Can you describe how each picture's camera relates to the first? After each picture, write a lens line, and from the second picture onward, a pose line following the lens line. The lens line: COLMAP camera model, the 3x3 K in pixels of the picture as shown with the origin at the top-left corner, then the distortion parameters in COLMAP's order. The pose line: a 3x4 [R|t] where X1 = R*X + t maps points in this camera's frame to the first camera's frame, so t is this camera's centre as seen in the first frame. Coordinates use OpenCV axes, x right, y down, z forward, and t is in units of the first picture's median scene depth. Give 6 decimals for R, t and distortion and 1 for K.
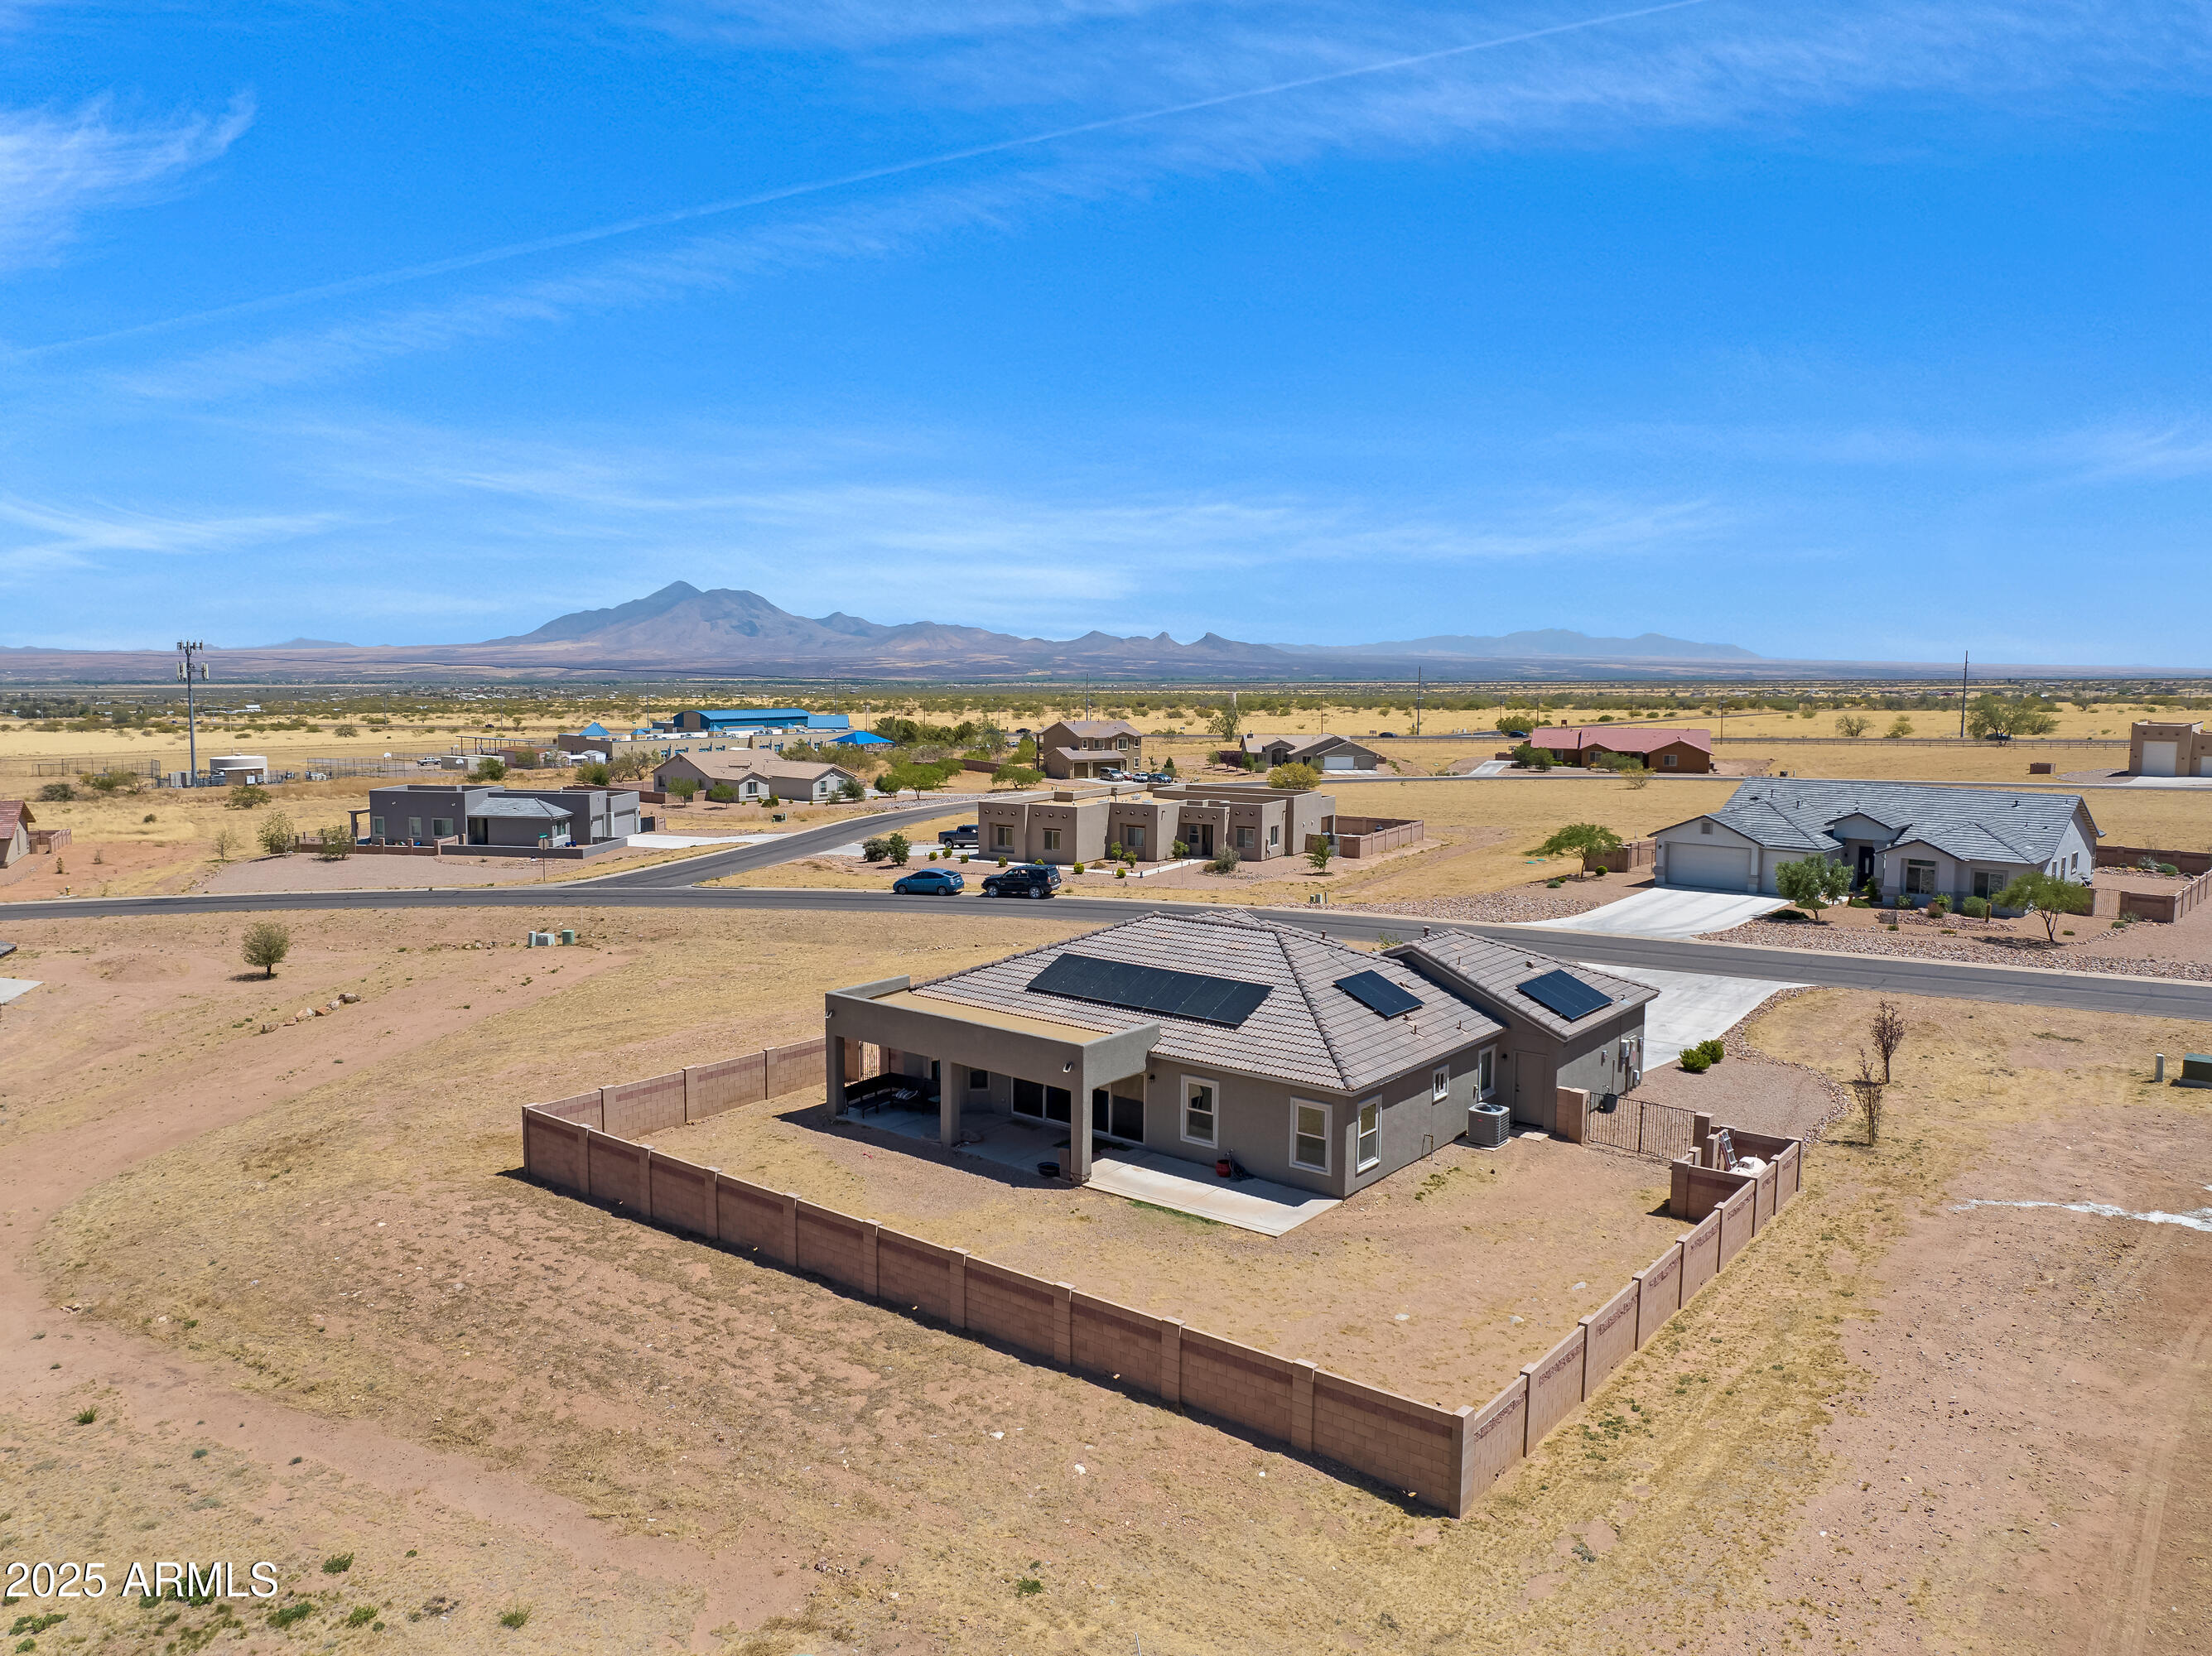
lens RADIAL K [[1583.3, 0, 1110.0], [0, 1583.3, 832.2], [0, 0, 1]] dist [-0.032074, -0.000049]
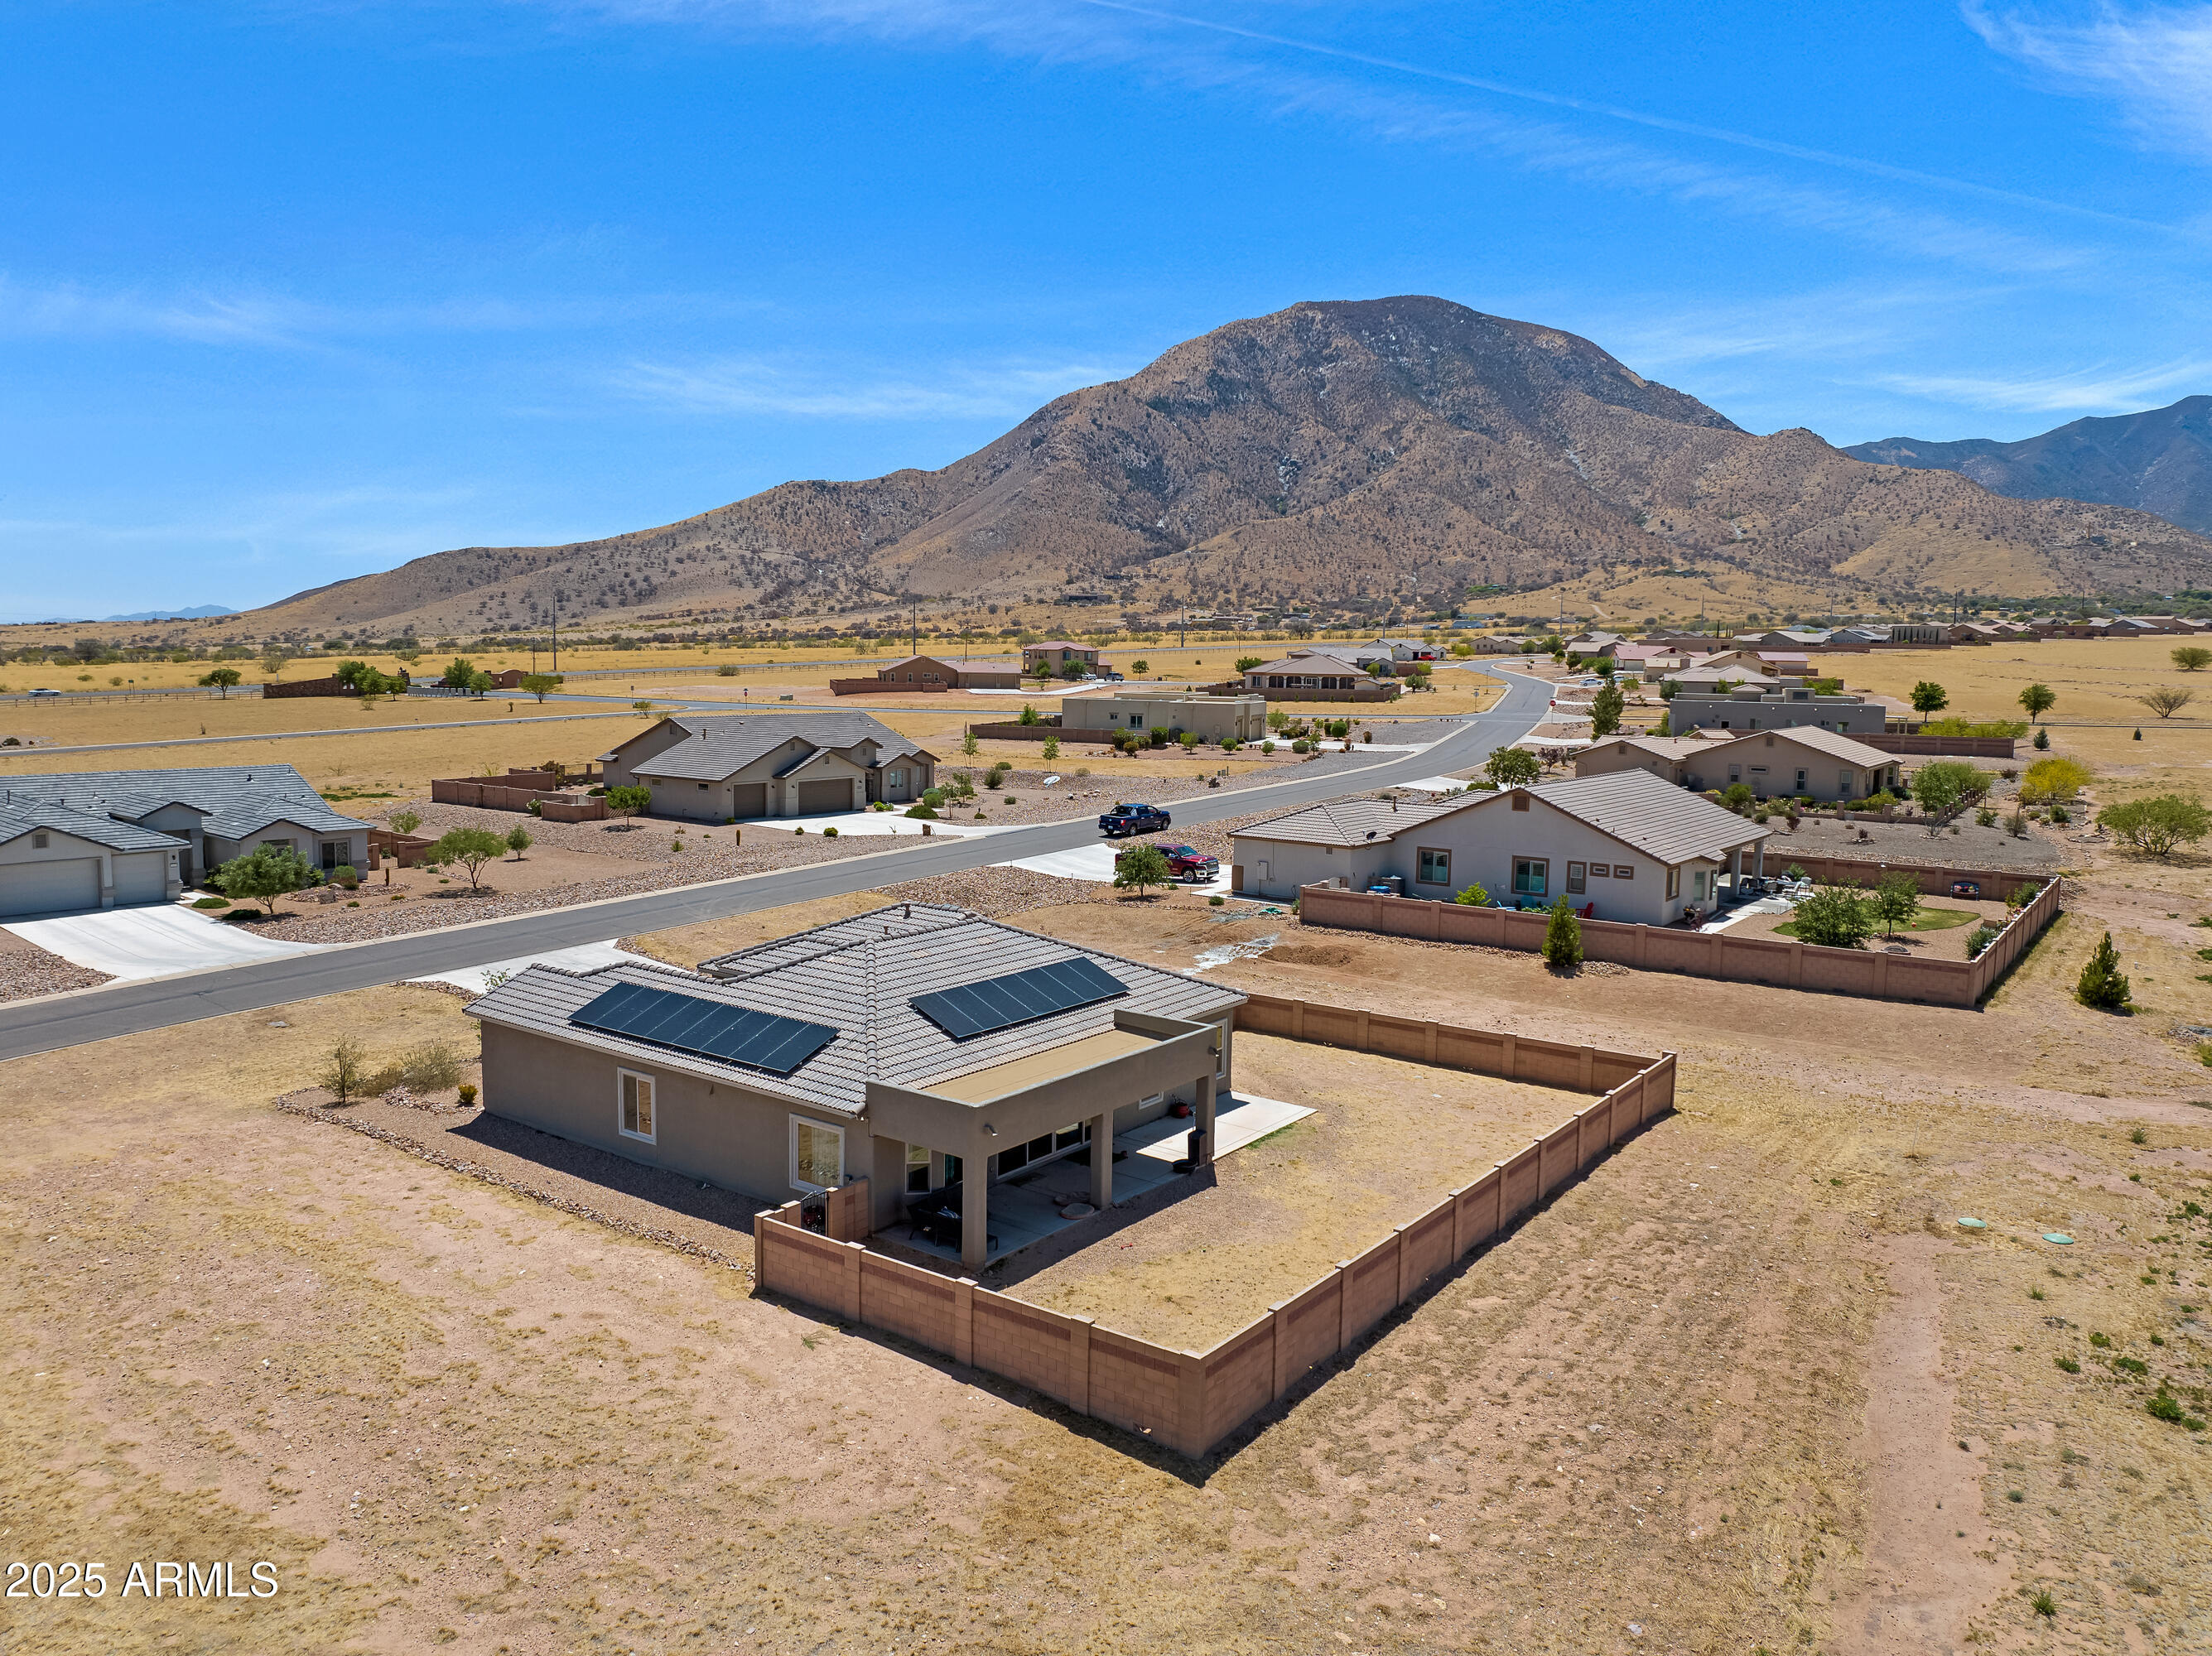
lens RADIAL K [[1583.3, 0, 1110.0], [0, 1583.3, 832.2], [0, 0, 1]] dist [-0.032074, -0.000049]
pose [[-0.038942, -0.121763, 0.991795, -1.093928], [0.096301, 0.987470, 0.125013, -0.135648], [-0.994590, 0.100379, -0.026729, 1.148421]]
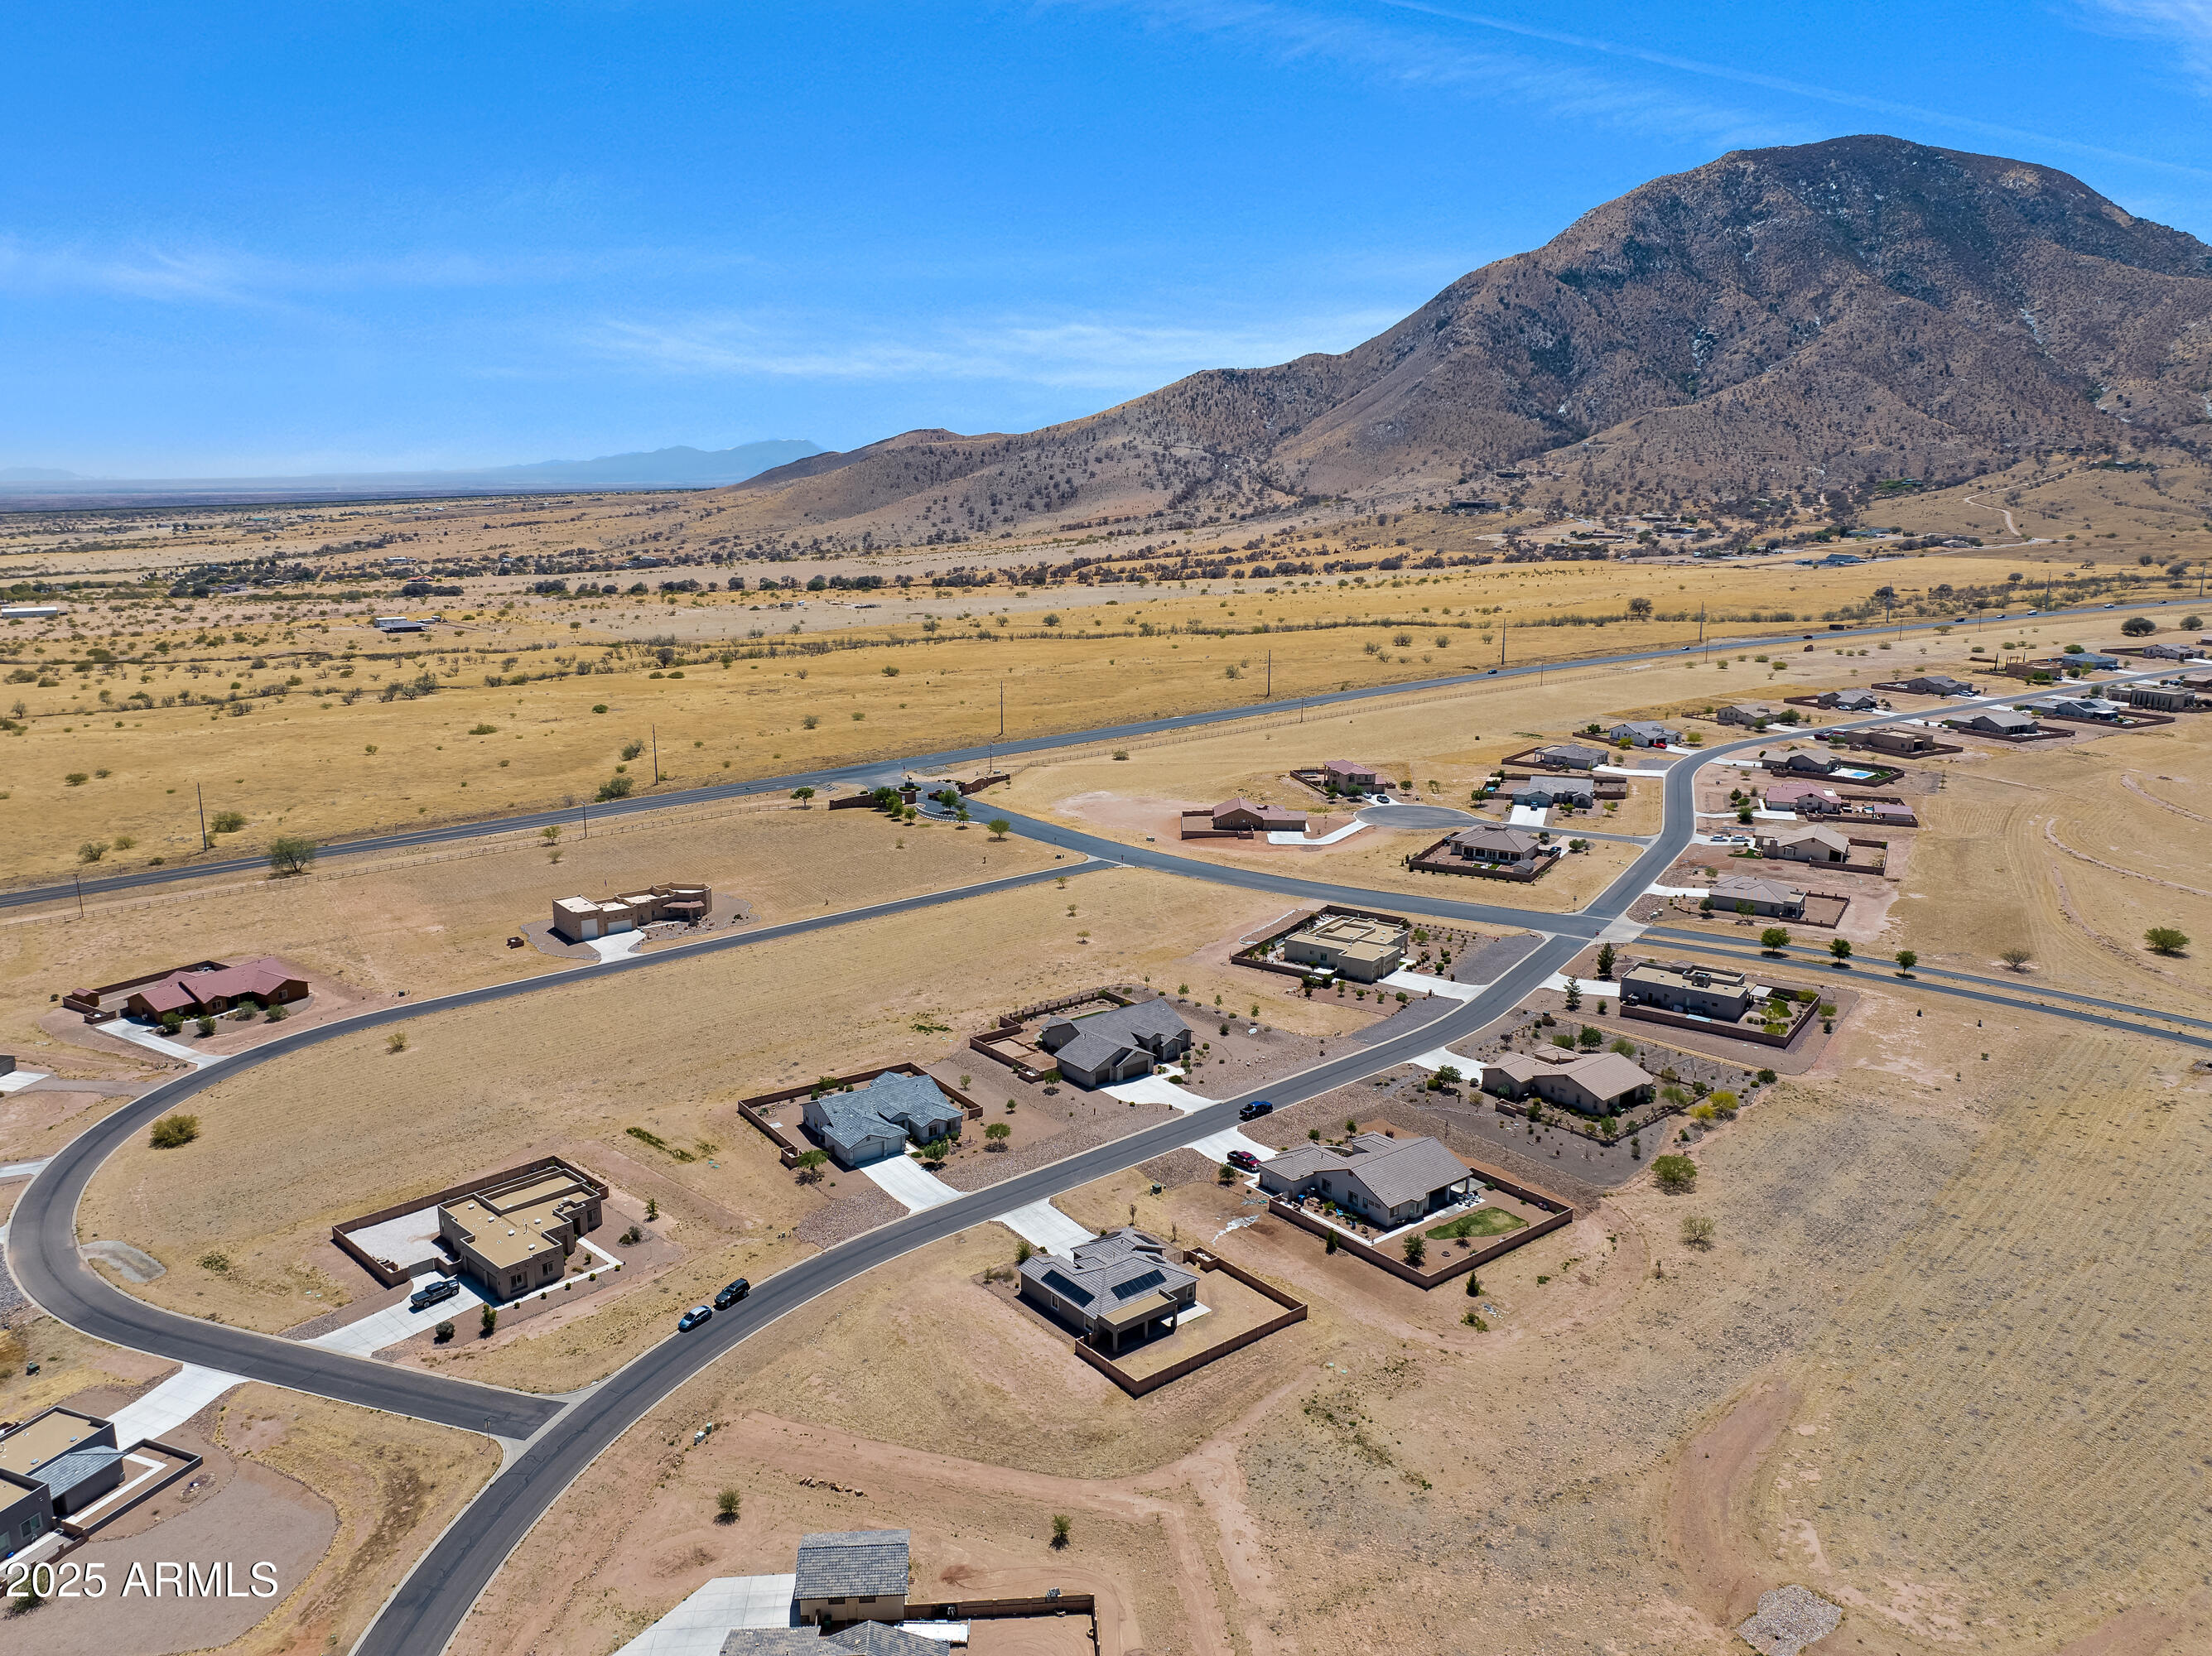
lens RADIAL K [[1583.3, 0, 1110.0], [0, 1583.3, 832.2], [0, 0, 1]] dist [-0.032074, -0.000049]
pose [[0.217636, -0.223323, 0.950138, -4.496392], [0.108003, 0.973004, 0.203958, -2.343648], [-0.970036, 0.058229, 0.235880, -0.003036]]
